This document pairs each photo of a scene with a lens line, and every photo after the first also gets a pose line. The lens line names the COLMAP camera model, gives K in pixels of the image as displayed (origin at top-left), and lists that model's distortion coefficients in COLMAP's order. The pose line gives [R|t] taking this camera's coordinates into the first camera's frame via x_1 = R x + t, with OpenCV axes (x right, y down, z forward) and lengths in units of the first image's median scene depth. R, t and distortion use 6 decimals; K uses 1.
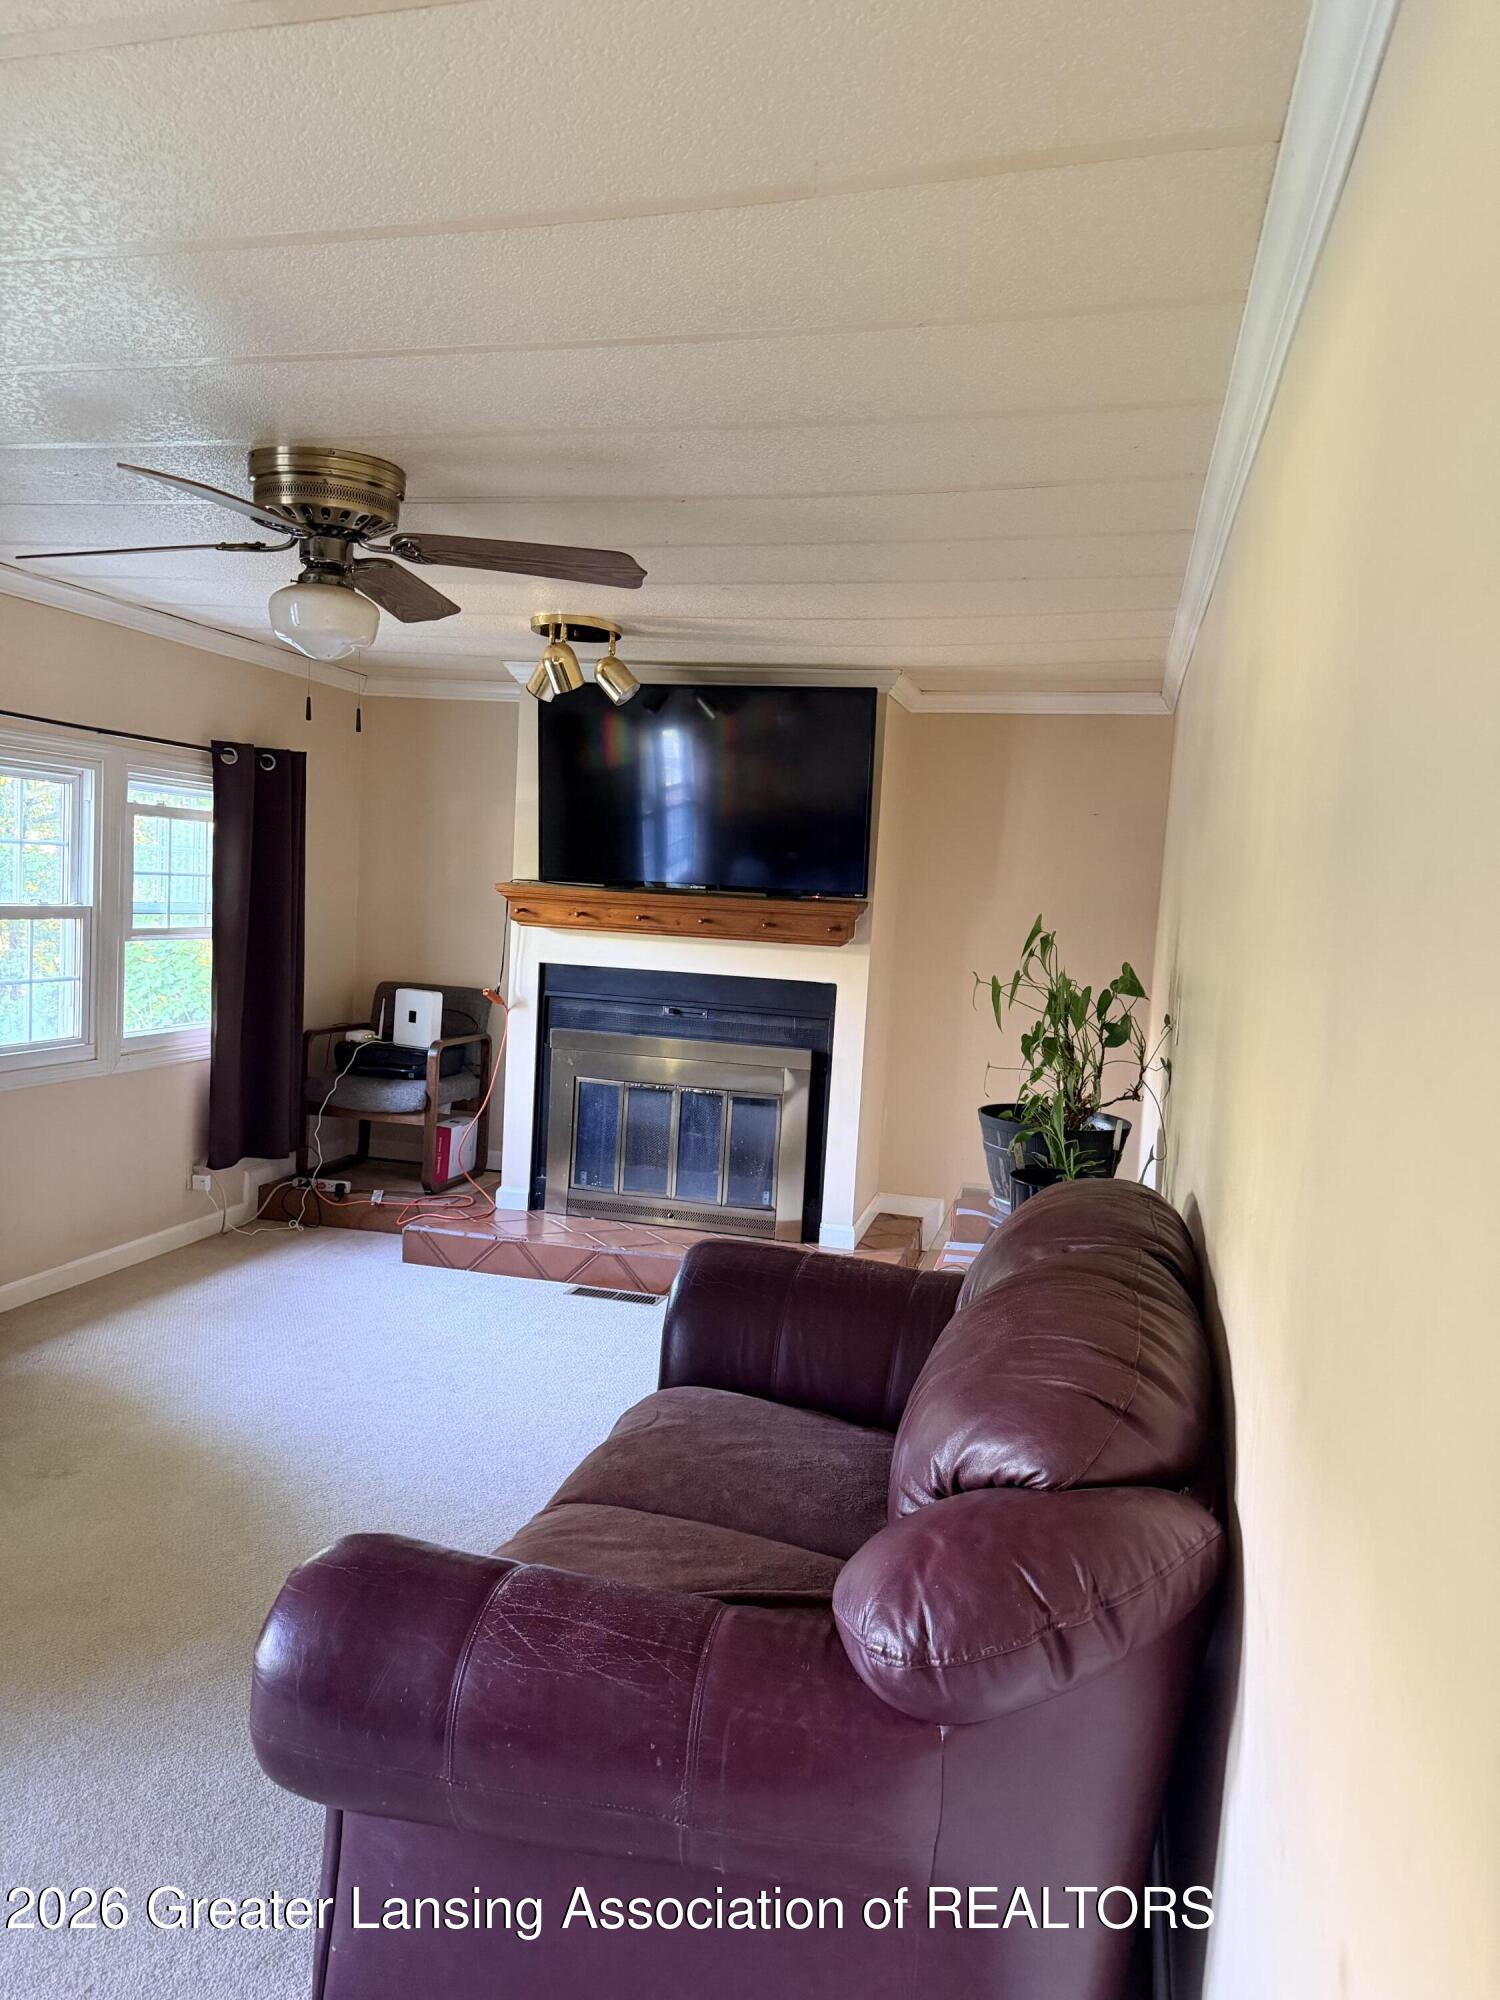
lens RADIAL K [[1403.5, 0, 750.0], [0, 1403.5, 1000.0], [0, 0, 1]] dist [0.093710, -0.000032]
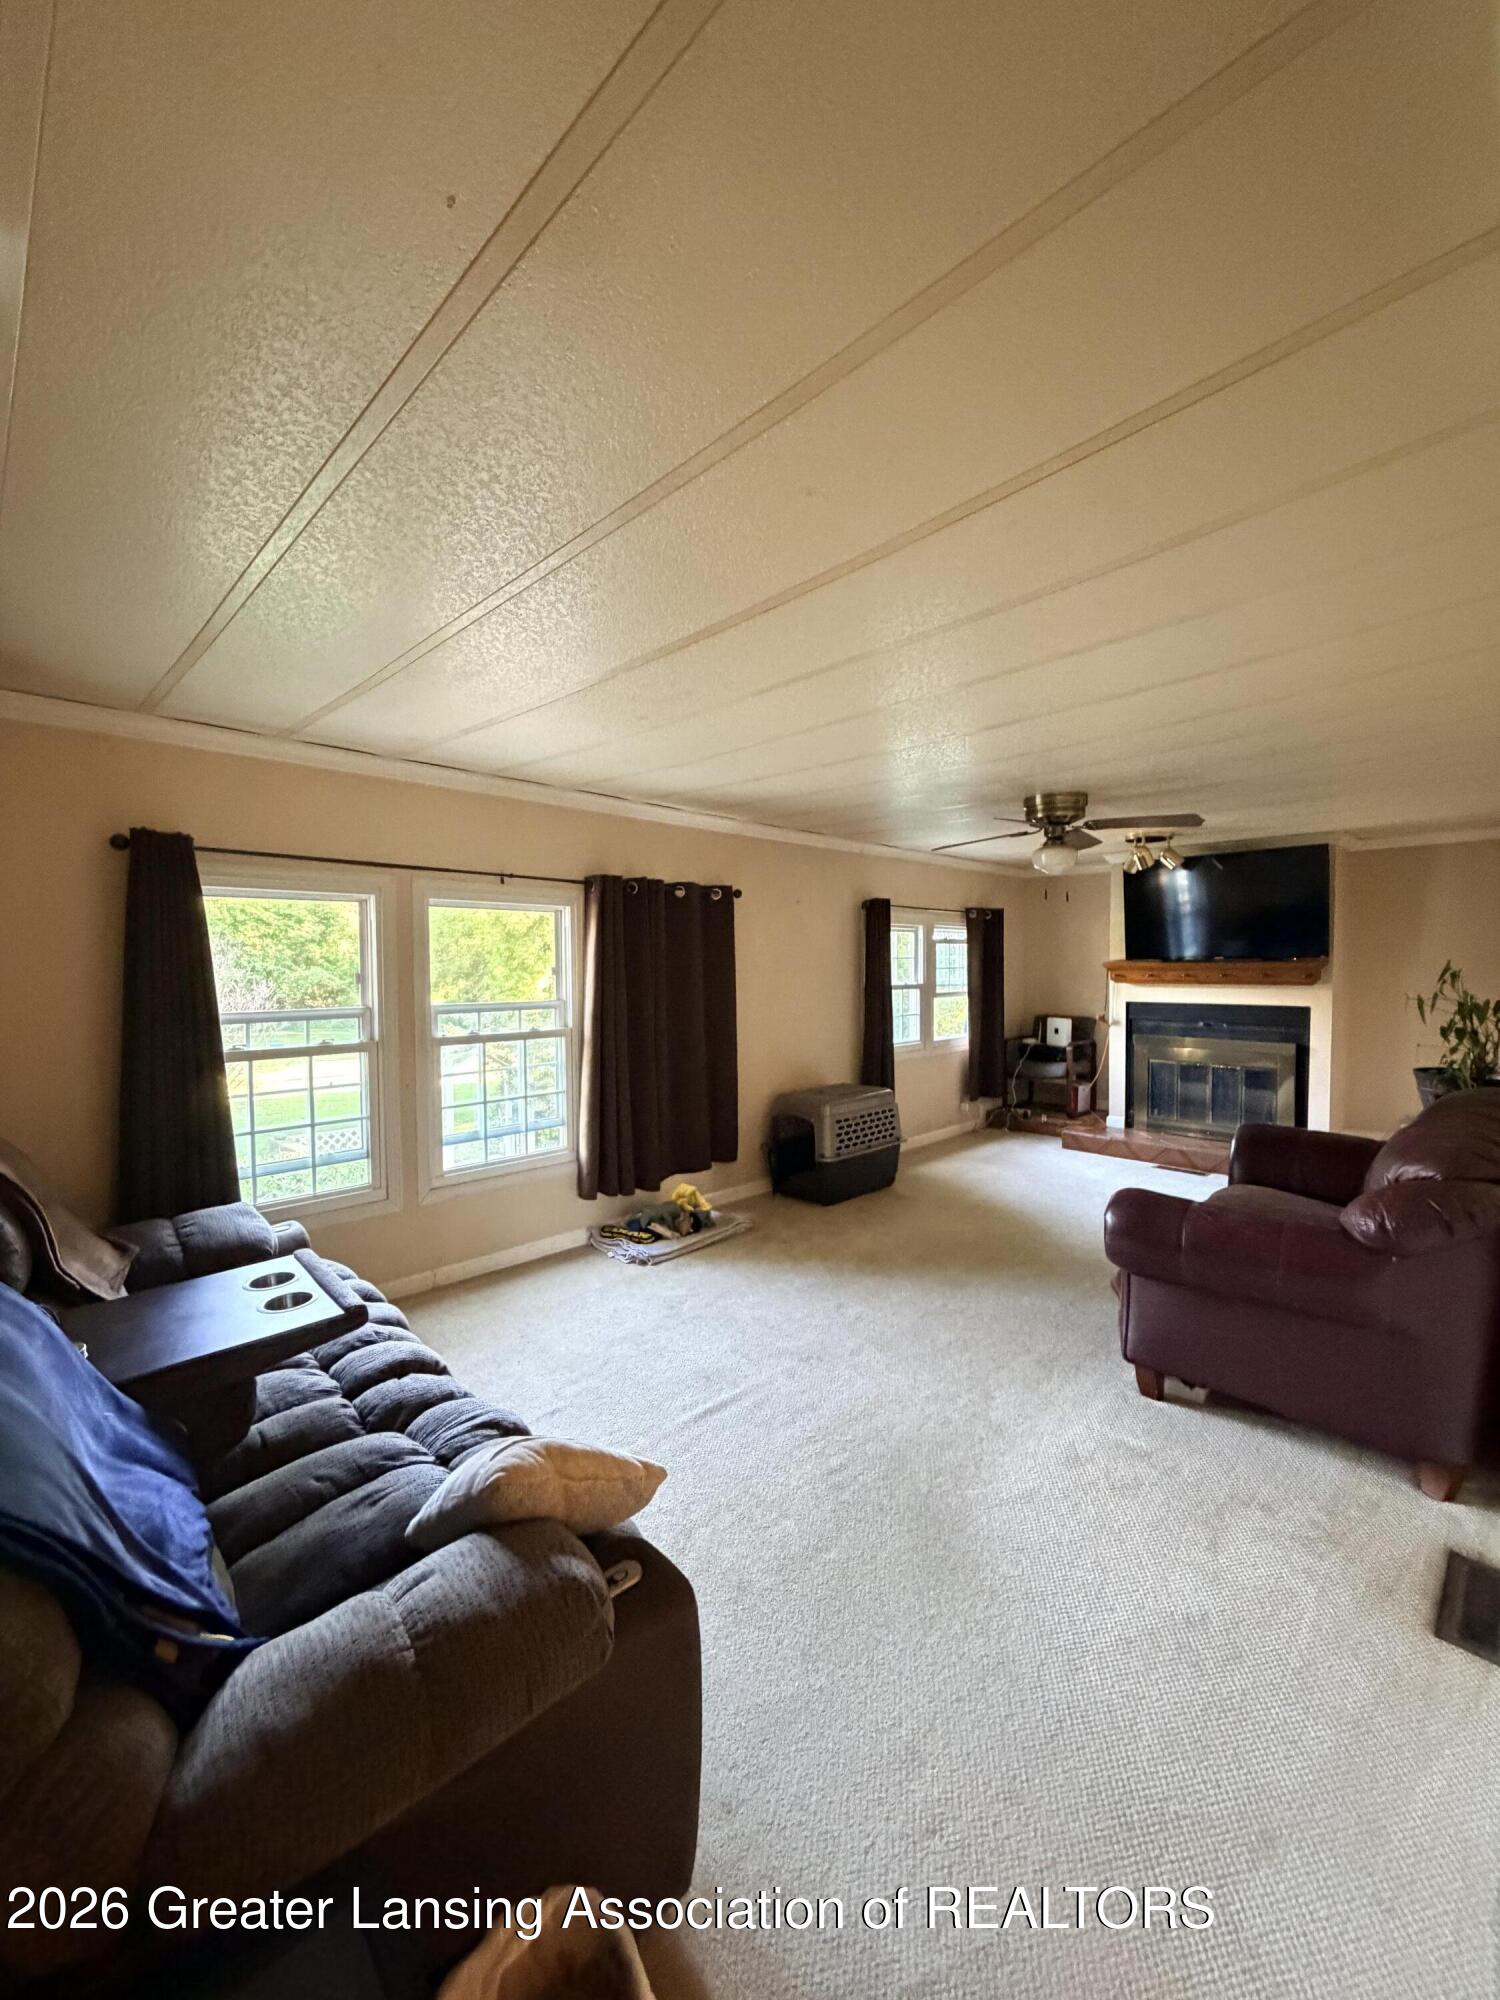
lens RADIAL K [[803.5, 0, 748.0], [0, 803.5, 991.6], [0, 0, 1]] dist [-0.001023, -0.000034]
pose [[0.858722, -0.043758, -0.510570, -0.031525], [0.014630, 0.998035, -0.060931, 0.021797], [0.512233, 0.044853, 0.857674, -0.254973]]
